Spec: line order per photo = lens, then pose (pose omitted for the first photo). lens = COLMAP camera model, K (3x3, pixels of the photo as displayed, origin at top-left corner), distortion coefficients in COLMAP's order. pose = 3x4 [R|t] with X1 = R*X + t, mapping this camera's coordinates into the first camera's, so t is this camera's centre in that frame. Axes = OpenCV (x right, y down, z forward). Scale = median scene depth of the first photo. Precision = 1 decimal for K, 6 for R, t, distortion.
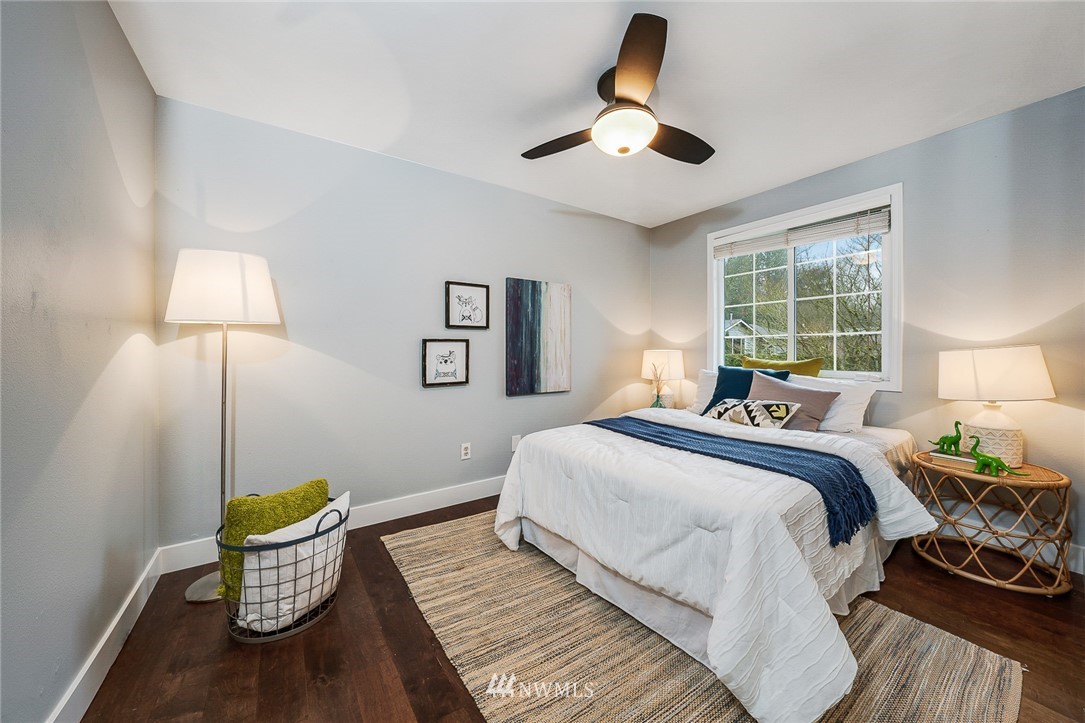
lens RADIAL K [[393.1, 0, 538.1], [0, 393.1, 354.7], [0, 0, 1]] dist [-0.017078, 0.000047]
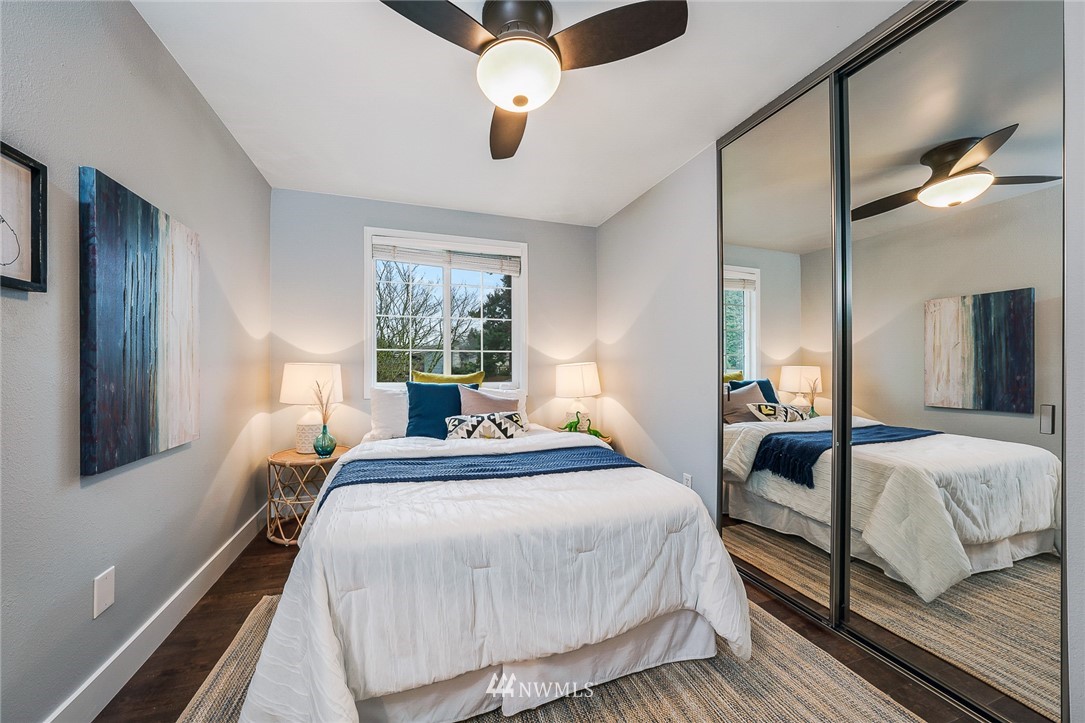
lens RADIAL K [[393.1, 0, 534.3], [0, 393.1, 367.2], [0, 0, 1]] dist [-0.017078, 0.000047]
pose [[0.273777, 0.002855, 0.961789, -0.403884], [0.001025, 0.999994, -0.003260, -0.001088], [-0.961793, 0.001878, 0.273773, 0.610933]]
